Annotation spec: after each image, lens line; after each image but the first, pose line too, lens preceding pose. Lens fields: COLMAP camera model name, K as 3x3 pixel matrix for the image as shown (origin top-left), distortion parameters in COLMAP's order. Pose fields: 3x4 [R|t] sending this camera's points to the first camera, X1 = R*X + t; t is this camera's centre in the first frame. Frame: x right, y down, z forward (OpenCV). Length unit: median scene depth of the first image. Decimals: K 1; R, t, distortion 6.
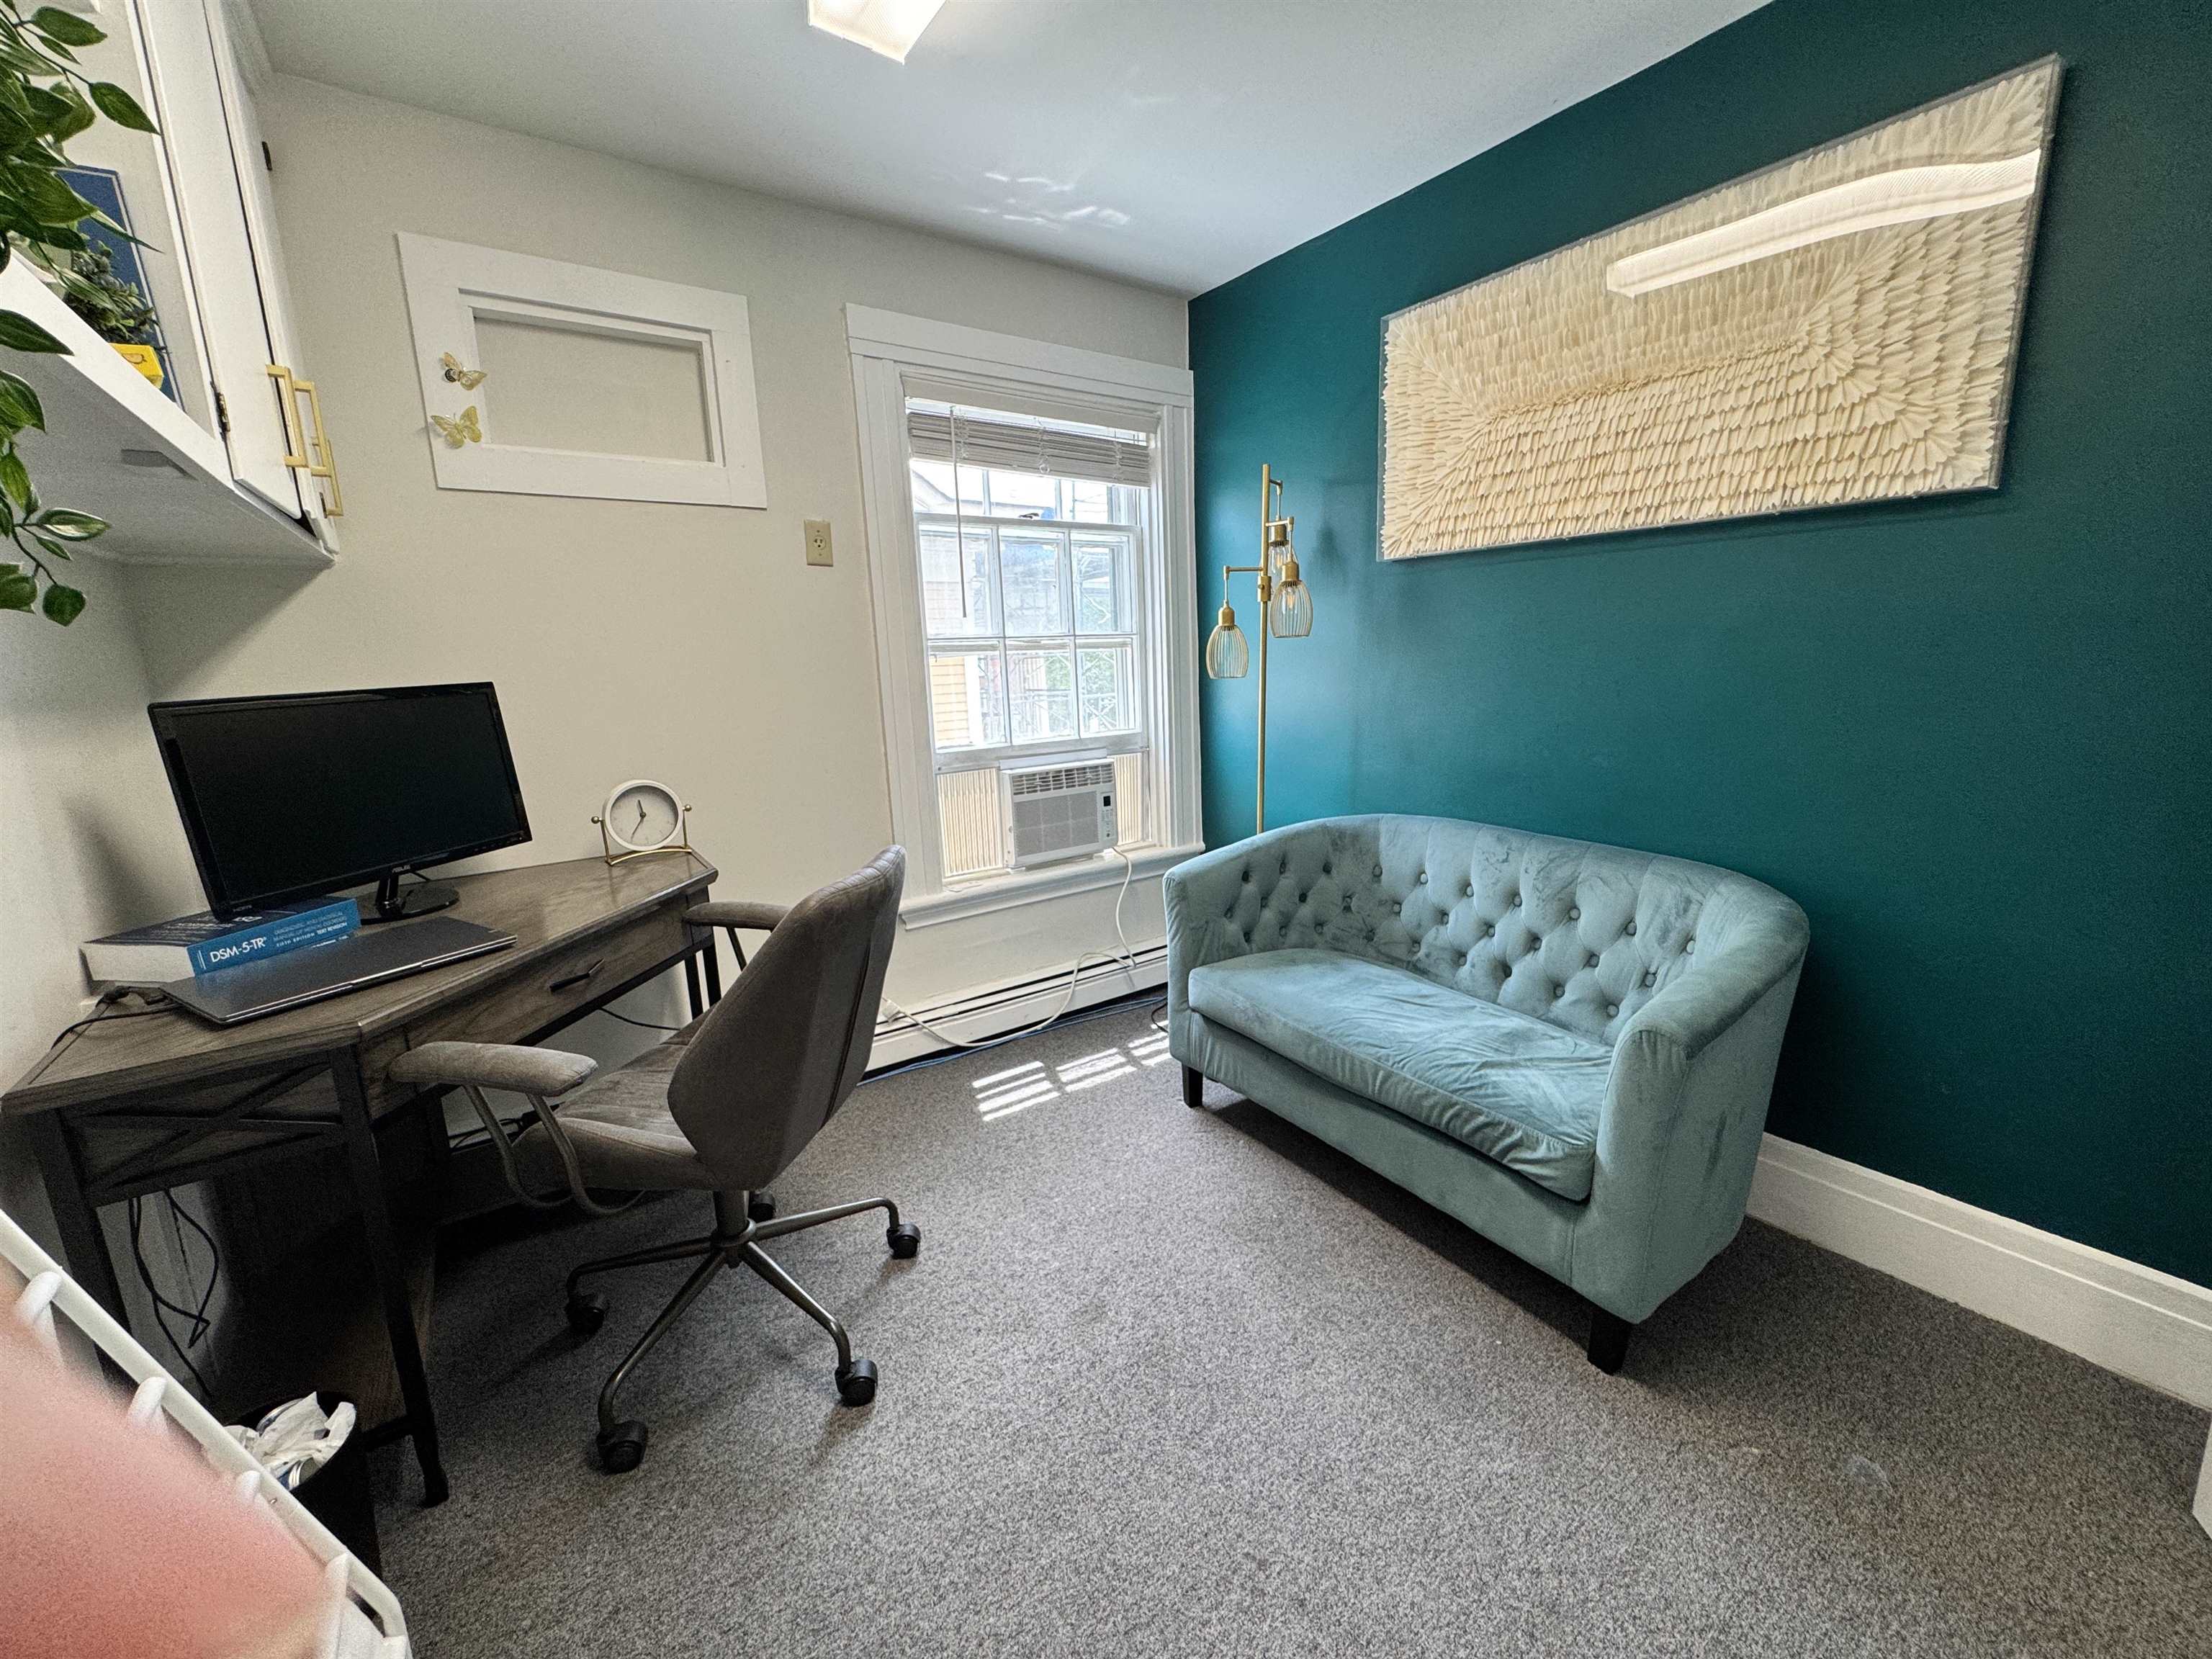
lens RADIAL K [[886.5, 0, 1108.0], [0, 886.5, 825.4], [0, 0, 1]] dist [-0.001503, 0.000509]
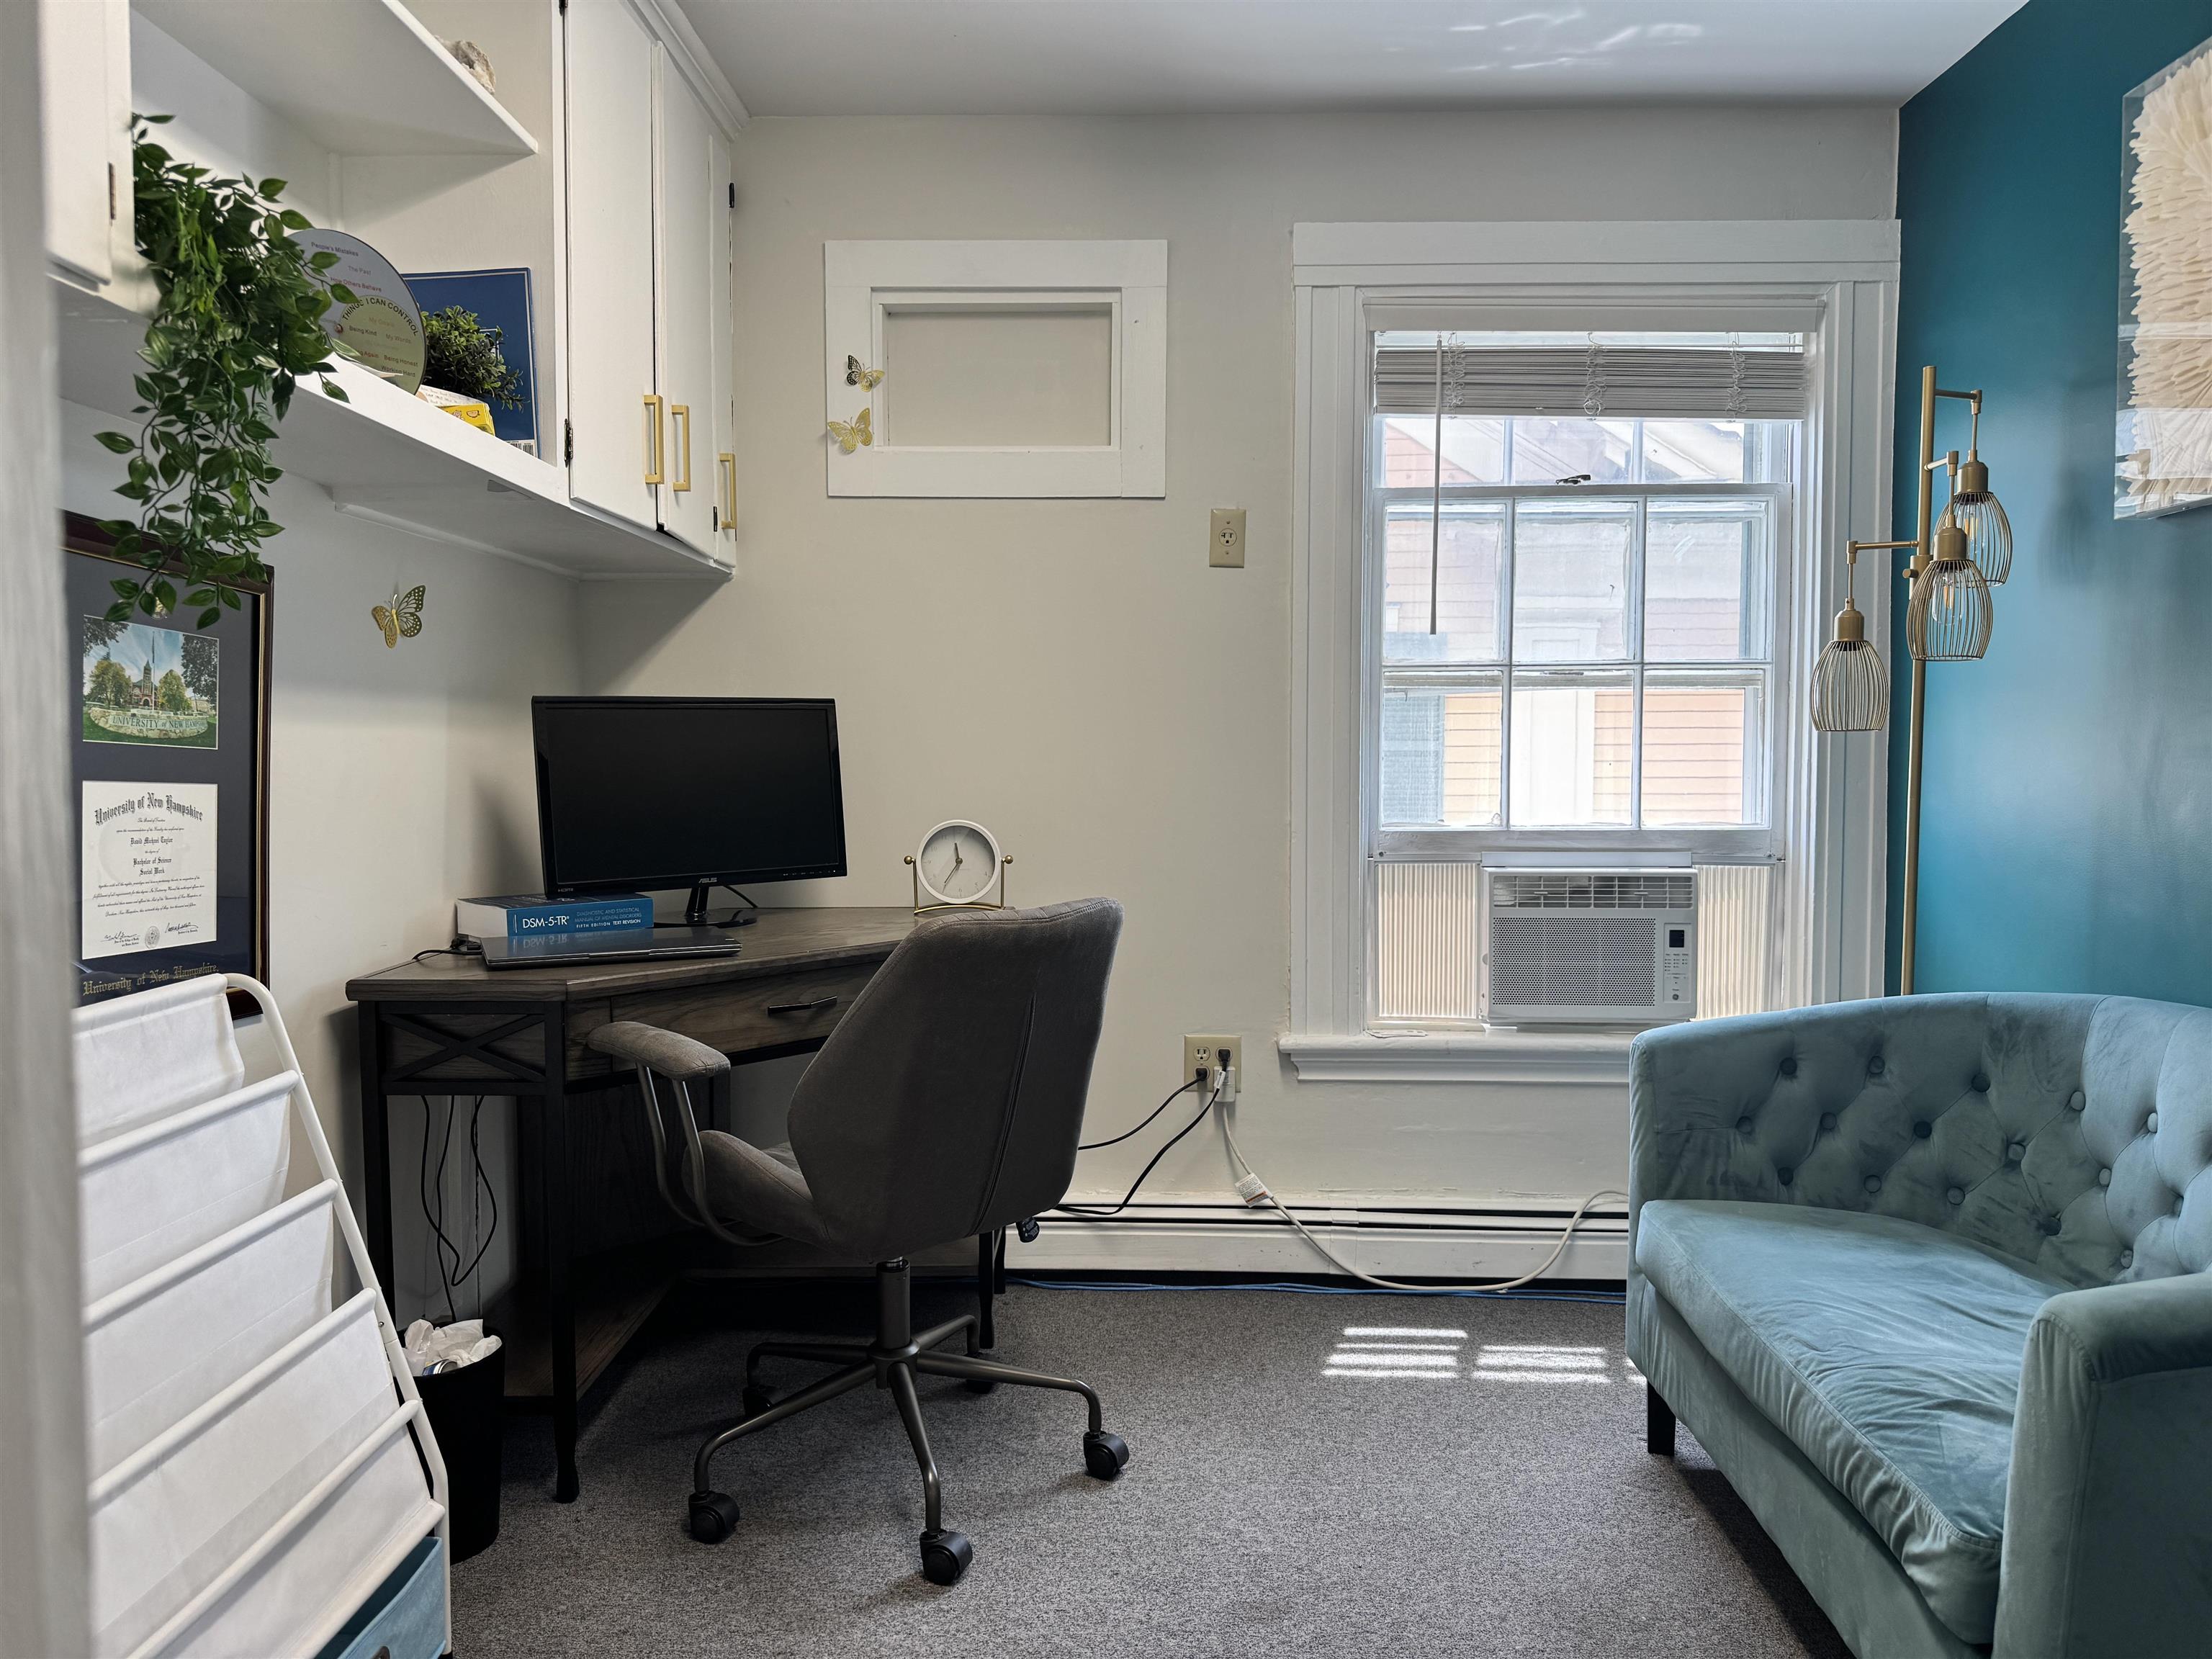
lens RADIAL K [[1563.6, 0, 1106.0], [0, 1563.6, 829.5], [0, 0, 1]] dist [0.029698, -0.044307]
pose [[0.806138, 0.064650, -0.588185, 0.382641], [-0.139972, 0.986638, -0.083393, 0.052245], [0.574934, 0.149555, 0.804415, -0.088772]]
